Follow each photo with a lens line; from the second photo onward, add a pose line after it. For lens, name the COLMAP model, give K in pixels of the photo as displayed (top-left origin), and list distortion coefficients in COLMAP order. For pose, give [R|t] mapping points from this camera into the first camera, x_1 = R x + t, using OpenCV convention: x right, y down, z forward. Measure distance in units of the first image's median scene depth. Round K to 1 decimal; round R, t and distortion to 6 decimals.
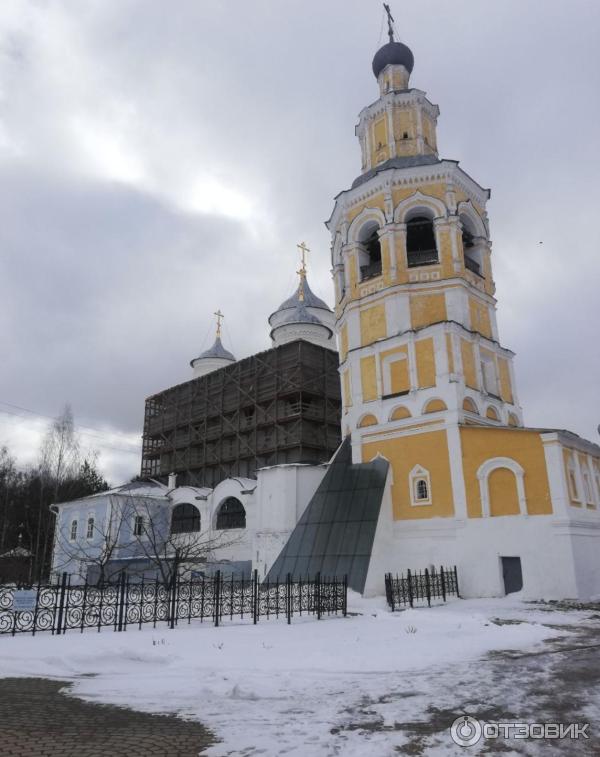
lens RADIAL K [[589.1, 0, 298.1], [0, 589.1, 391.8], [0, 0, 1]] dist [0.011710, 0.002353]
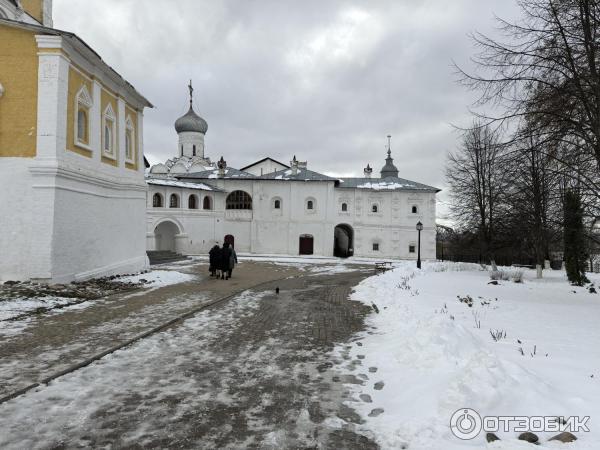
lens RADIAL K [[469.8, 0, 327.3], [0, 469.8, 227.3], [0, 0, 1]] dist [-0.012729, -0.015634]
pose [[0.717624, 0.031861, 0.695701, 0.260205], [-0.207391, 0.963408, 0.169805, 0.107419], [-0.664834, -0.266138, 0.697973, 0.339027]]
